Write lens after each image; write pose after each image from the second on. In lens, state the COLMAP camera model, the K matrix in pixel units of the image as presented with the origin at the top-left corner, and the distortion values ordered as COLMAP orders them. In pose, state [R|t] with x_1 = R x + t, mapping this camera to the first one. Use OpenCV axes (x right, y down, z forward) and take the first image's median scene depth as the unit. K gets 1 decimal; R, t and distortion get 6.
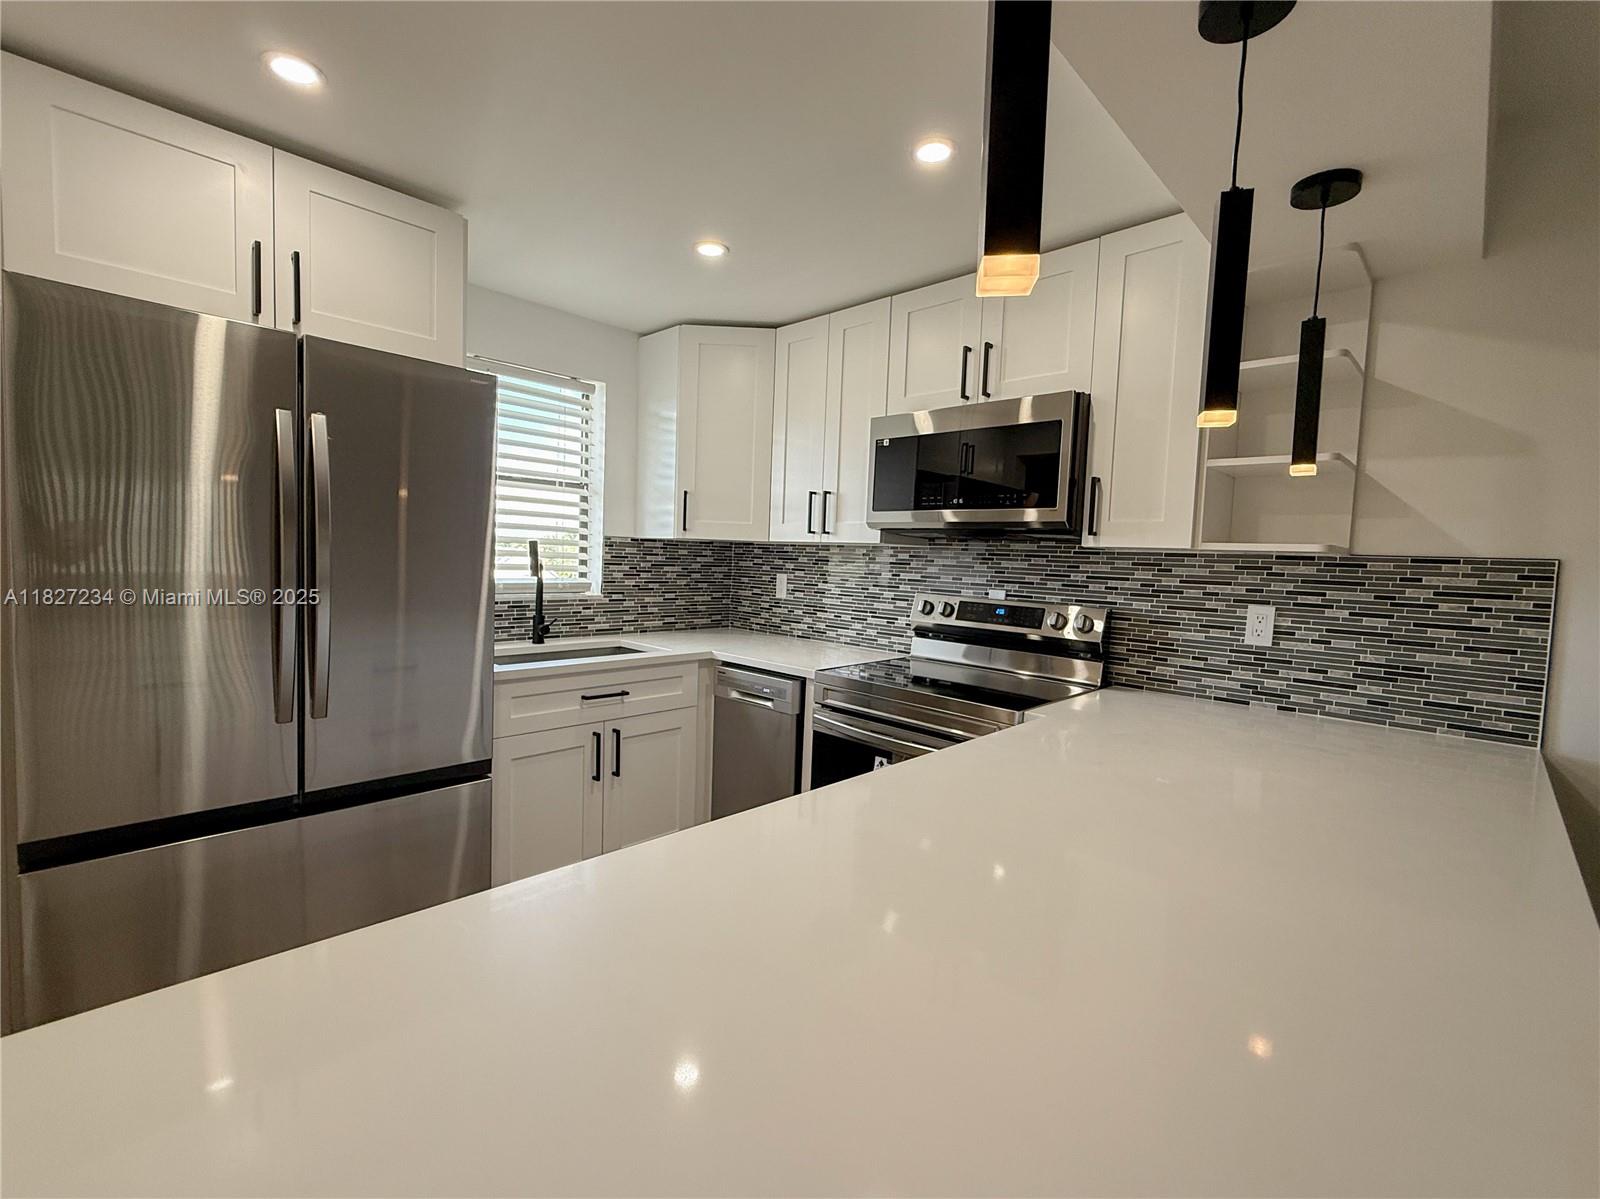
lens RADIAL K [[702.0, 0, 803.0], [0, 702.0, 594.1], [0, 0, 1]] dist [-0.001902, 0.000482]
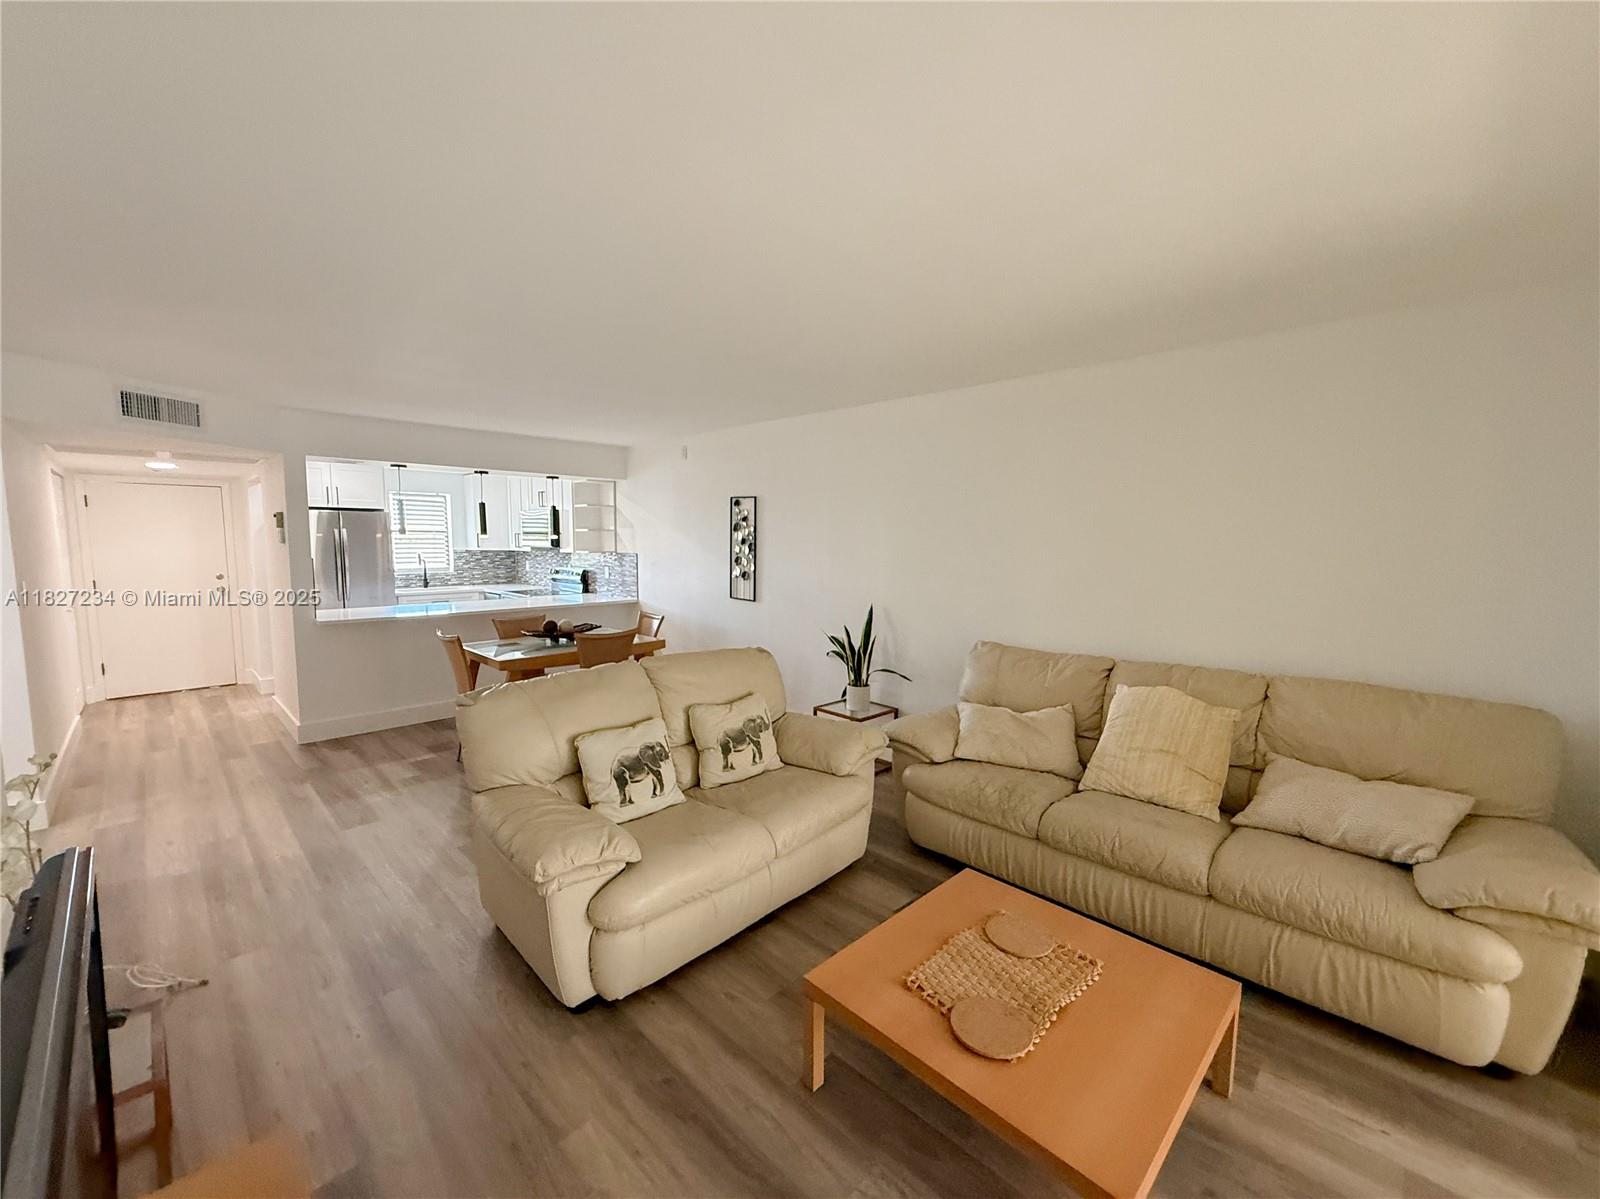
lens RADIAL K [[639.8, 0, 801.5], [0, 639.8, 602.0], [0, 0, 1]] dist [-0.001595, 0.000795]
pose [[0.999449, -0.030363, -0.013379, 1.313348], [0.030909, 0.998609, 0.042712, 0.067112], [0.012064, -0.043102, 0.998998, -1.771786]]
